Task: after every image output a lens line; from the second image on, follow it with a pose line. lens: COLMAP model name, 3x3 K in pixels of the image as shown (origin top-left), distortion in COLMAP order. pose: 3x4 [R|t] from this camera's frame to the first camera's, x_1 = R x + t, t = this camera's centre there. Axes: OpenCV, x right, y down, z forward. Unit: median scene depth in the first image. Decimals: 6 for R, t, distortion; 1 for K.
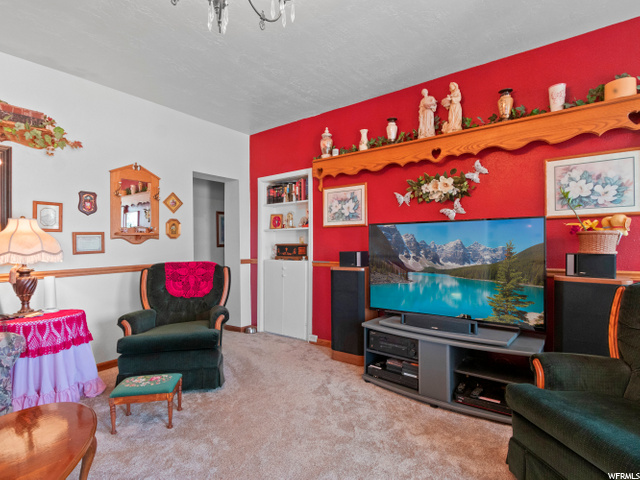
lens RADIAL K [[334.6, 0, 320.3], [0, 334.6, 243.6], [0, 0, 1]] dist [0.001933, 0.000857]
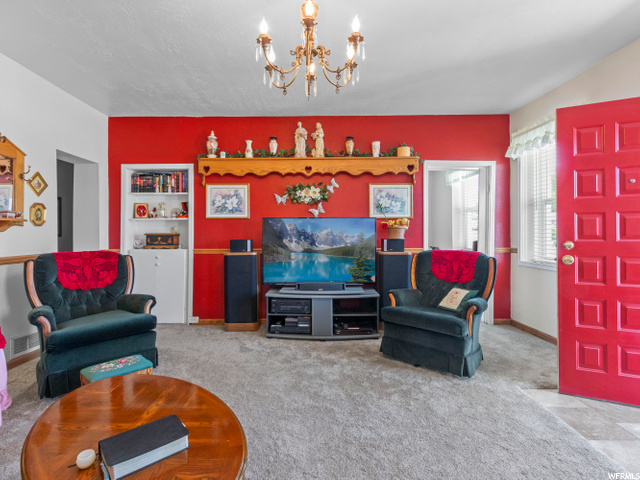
lens RADIAL K [[328.7, 0, 319.1], [0, 328.7, 233.6], [0, 0, 1]] dist [0.000202, 0.000194]
pose [[0.787586, 0.005925, 0.616176, -0.460443], [-0.001041, 0.999965, -0.008285, 0.012793], [-0.616204, 0.005884, 0.787565, -0.121993]]
